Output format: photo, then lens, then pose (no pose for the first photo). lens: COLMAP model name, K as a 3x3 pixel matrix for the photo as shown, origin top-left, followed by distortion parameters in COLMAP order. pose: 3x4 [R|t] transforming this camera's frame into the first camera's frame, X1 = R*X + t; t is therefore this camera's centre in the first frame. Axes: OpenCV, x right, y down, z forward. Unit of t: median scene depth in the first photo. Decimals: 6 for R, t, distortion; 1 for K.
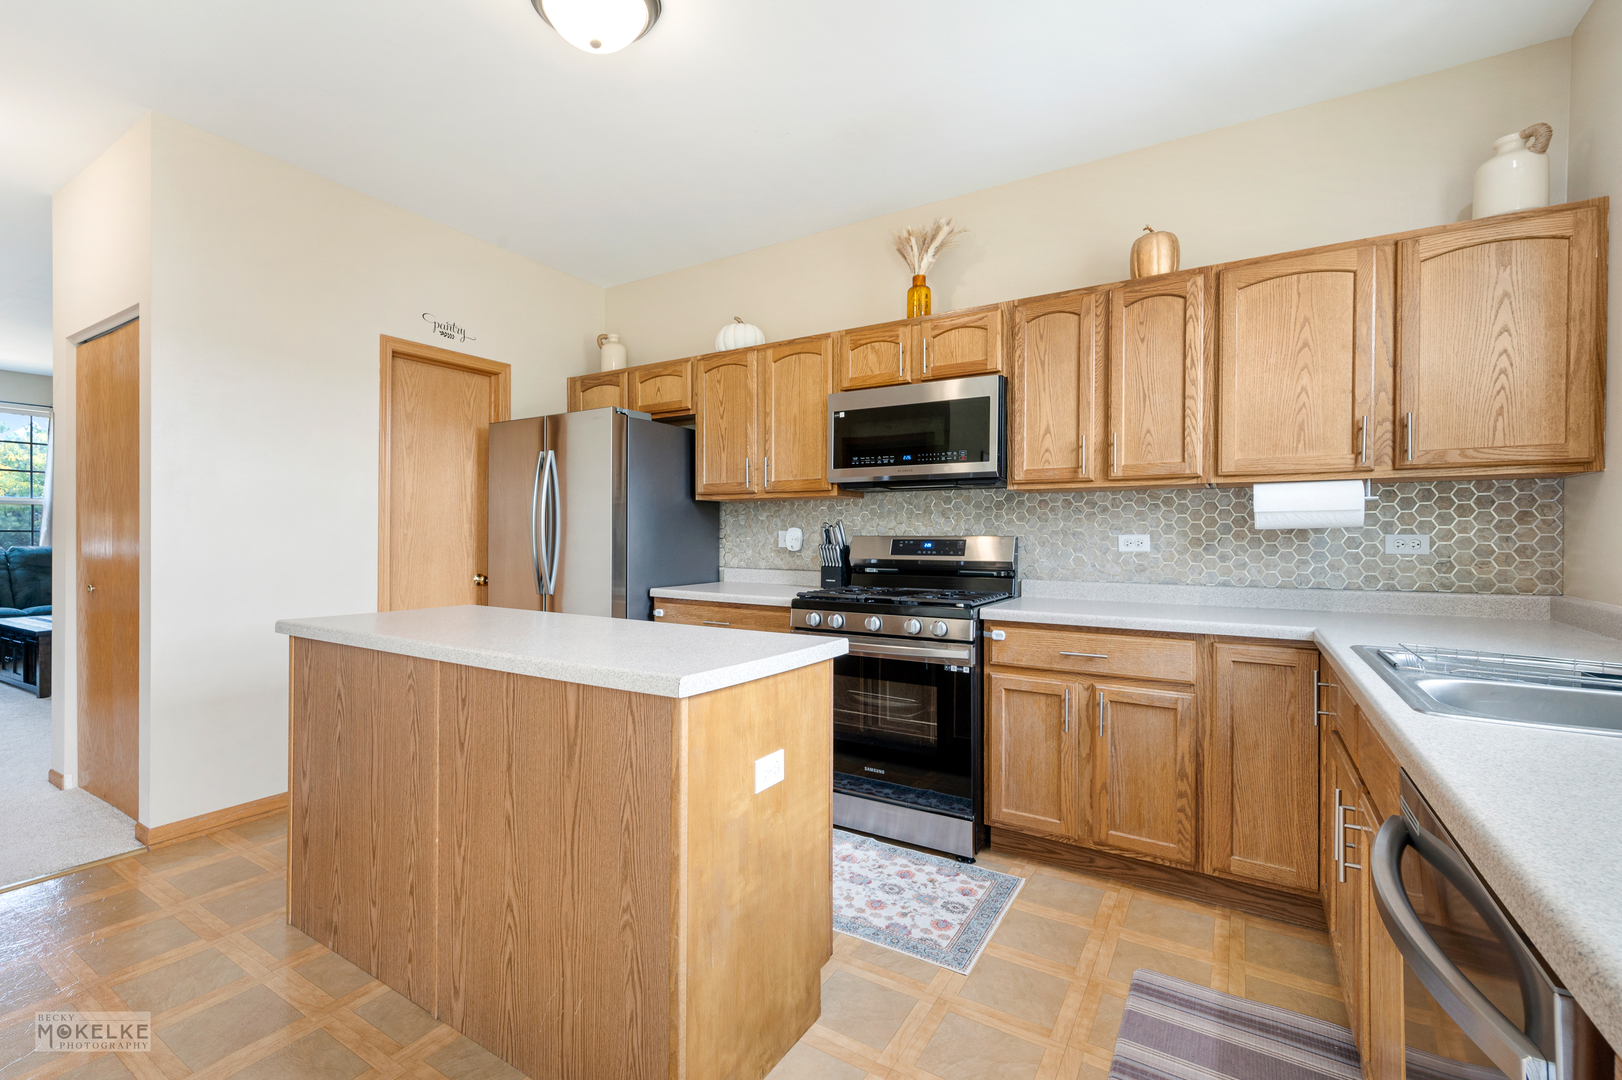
lens RADIAL K [[693.7, 0, 811.3], [0, 693.7, 538.0], [0, 0, 1]] dist [0.003342, 0.000157]
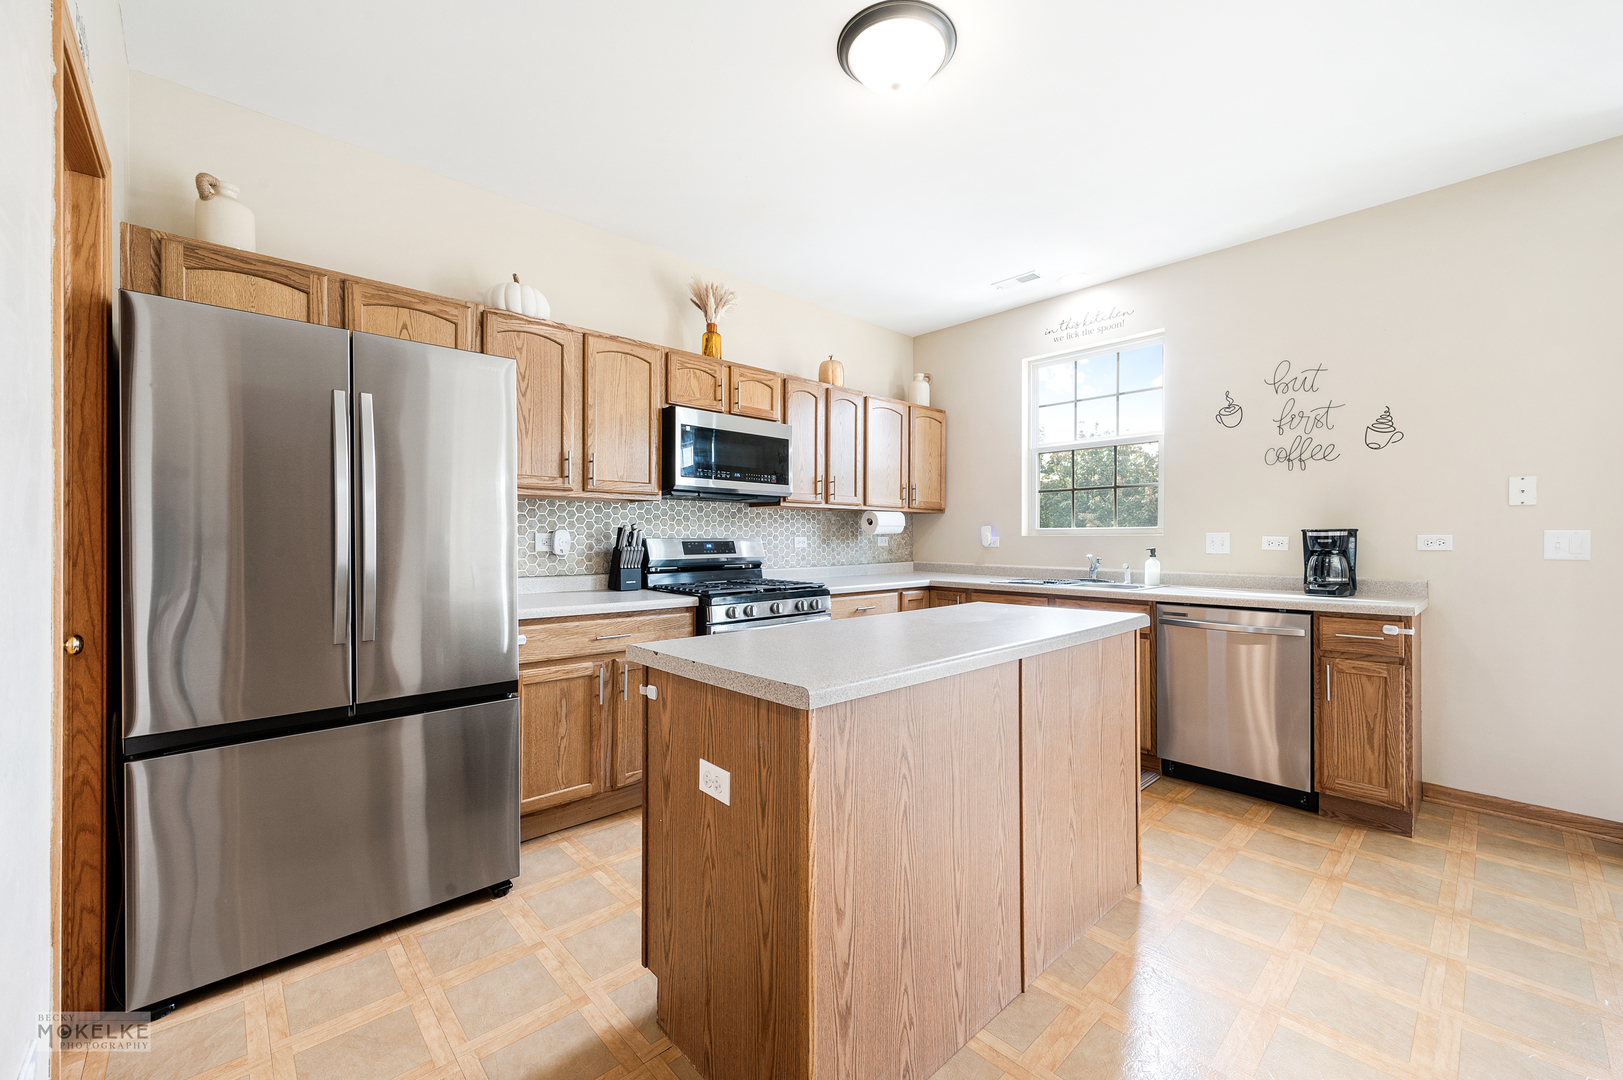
lens RADIAL K [[638.1, 0, 809.0], [0, 638.1, 541.1], [0, 0, 1]] dist [-0.000073, -0.000177]
pose [[0.270609, -0.007259, 0.962662, -0.886510], [0.003999, 0.999971, 0.006416, -0.004856], [-0.962681, 0.002114, 0.270630, 0.544599]]
